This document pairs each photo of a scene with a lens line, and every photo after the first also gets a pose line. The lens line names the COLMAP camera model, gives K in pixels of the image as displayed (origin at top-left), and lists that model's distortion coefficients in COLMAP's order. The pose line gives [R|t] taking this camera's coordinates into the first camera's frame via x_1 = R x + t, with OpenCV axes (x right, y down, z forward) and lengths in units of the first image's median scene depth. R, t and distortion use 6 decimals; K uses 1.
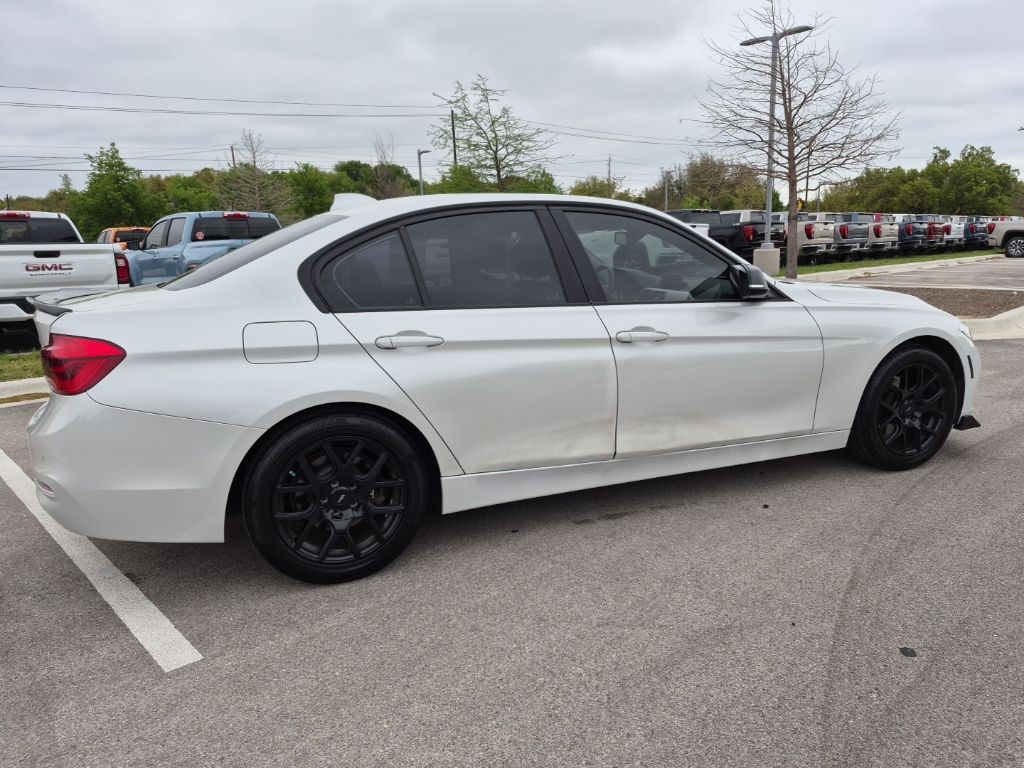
lens RADIAL K [[710.1, 0, 512.0], [0, 710.1, 384.0], [0, 0, 1]] dist [0.087003, -0.083010]
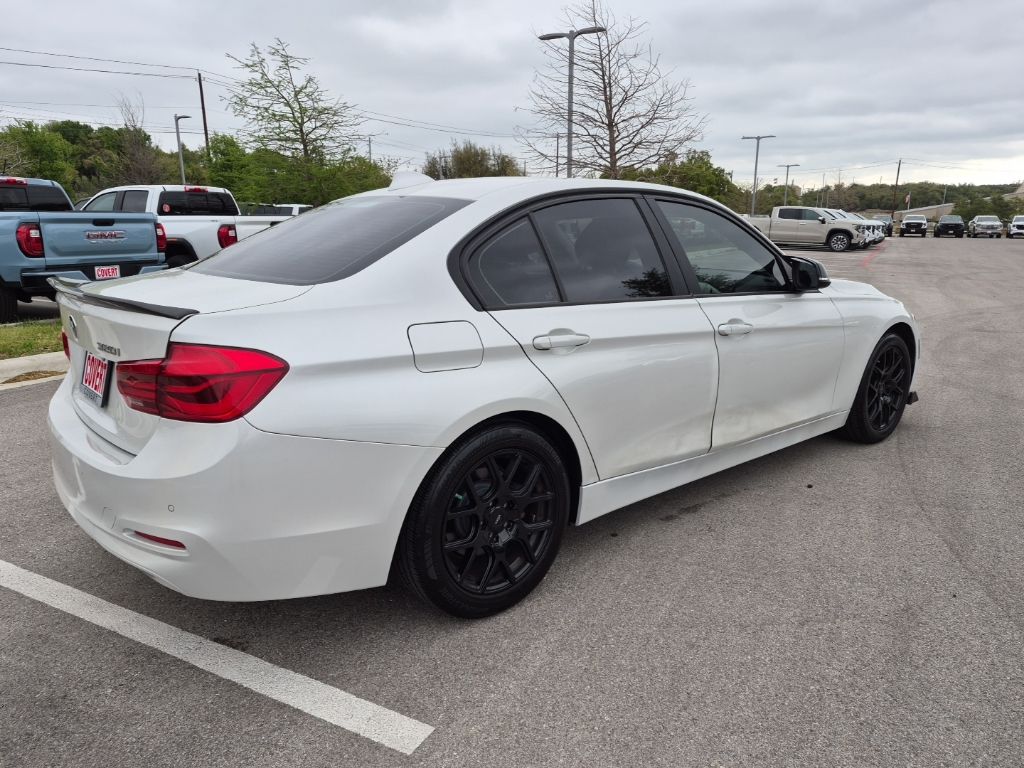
lens RADIAL K [[707.3, 0, 495.5], [0, 707.3, 388.4], [0, 0, 1]] dist [0.086840, -0.088169]
pose [[0.952157, -0.042549, 0.302633, -0.395618], [0.033531, 0.998827, 0.034936, -0.026627], [-0.303764, -0.023117, 0.952467, 0.129504]]
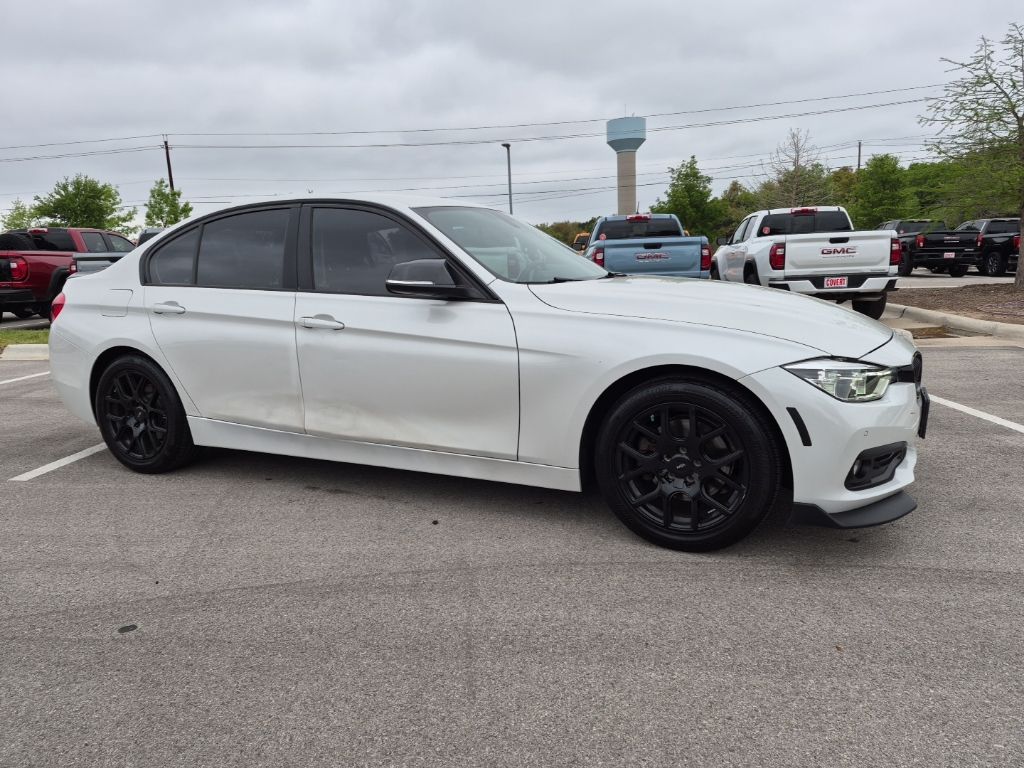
lens RADIAL K [[706.6, 0, 502.6], [0, 706.6, 386.3], [0, 0, 1]] dist [0.080540, -0.070705]
pose [[0.675346, 0.142303, -0.723642, 1.019343], [-0.139475, 0.988145, 0.064150, -0.071443], [0.724192, 0.057607, 0.687188, 0.419740]]
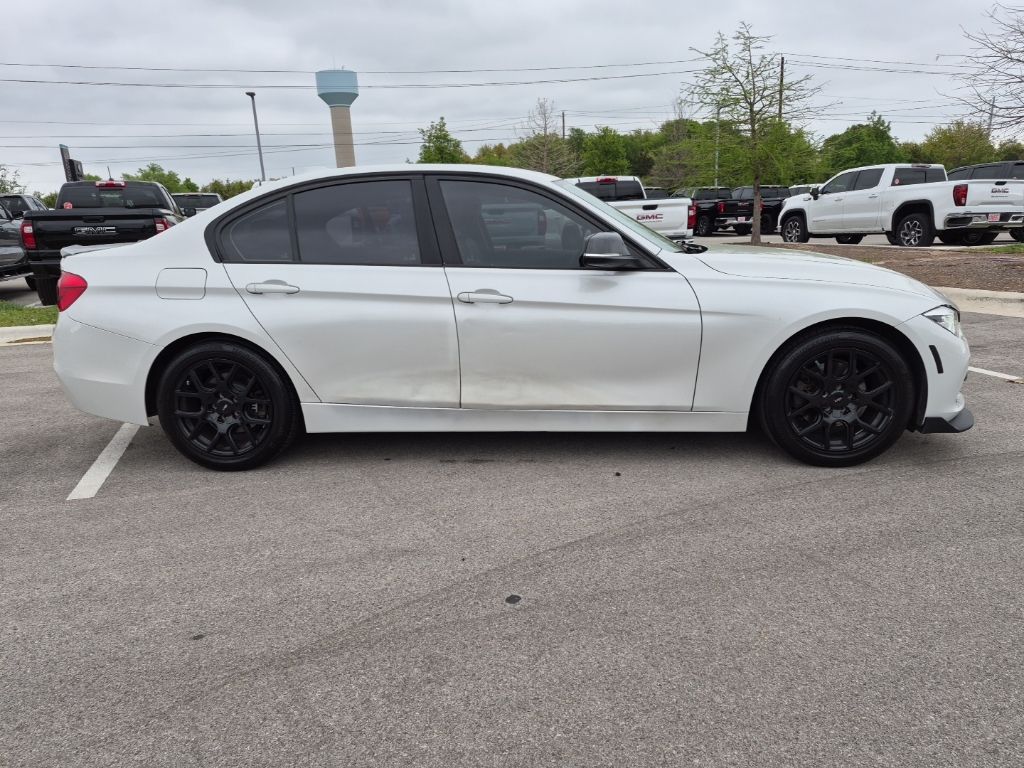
lens RADIAL K [[707.0, 0, 506.1], [0, 707.0, 390.3], [0, 0, 1]] dist [0.083316, -0.078751]
pose [[0.902343, 0.110859, -0.416519, 0.599625], [-0.085585, 0.993199, 0.078935, -0.013382], [0.422437, -0.035579, 0.905694, 0.031128]]
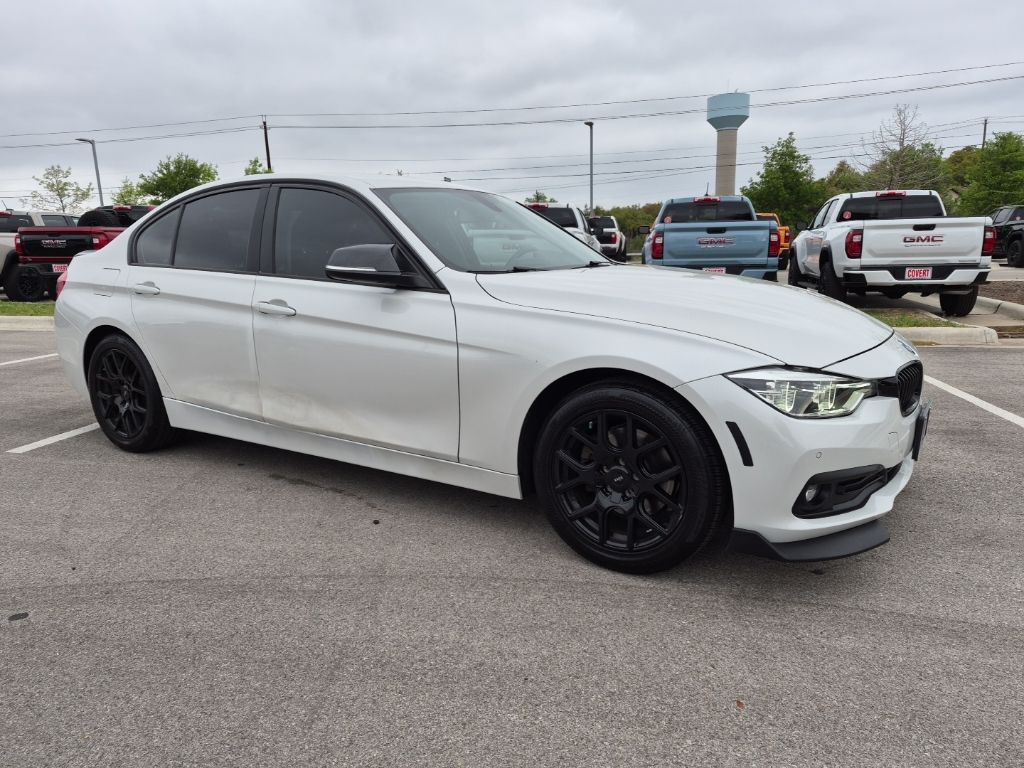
lens RADIAL K [[707.0, 0, 506.1], [0, 707.0, 390.3], [0, 0, 1]] dist [0.083316, -0.078751]
pose [[0.582919, 0.189368, -0.790156, 1.076231], [-0.167014, 0.979622, 0.111564, -0.108973], [0.795181, 0.066934, 0.602667, 0.579314]]
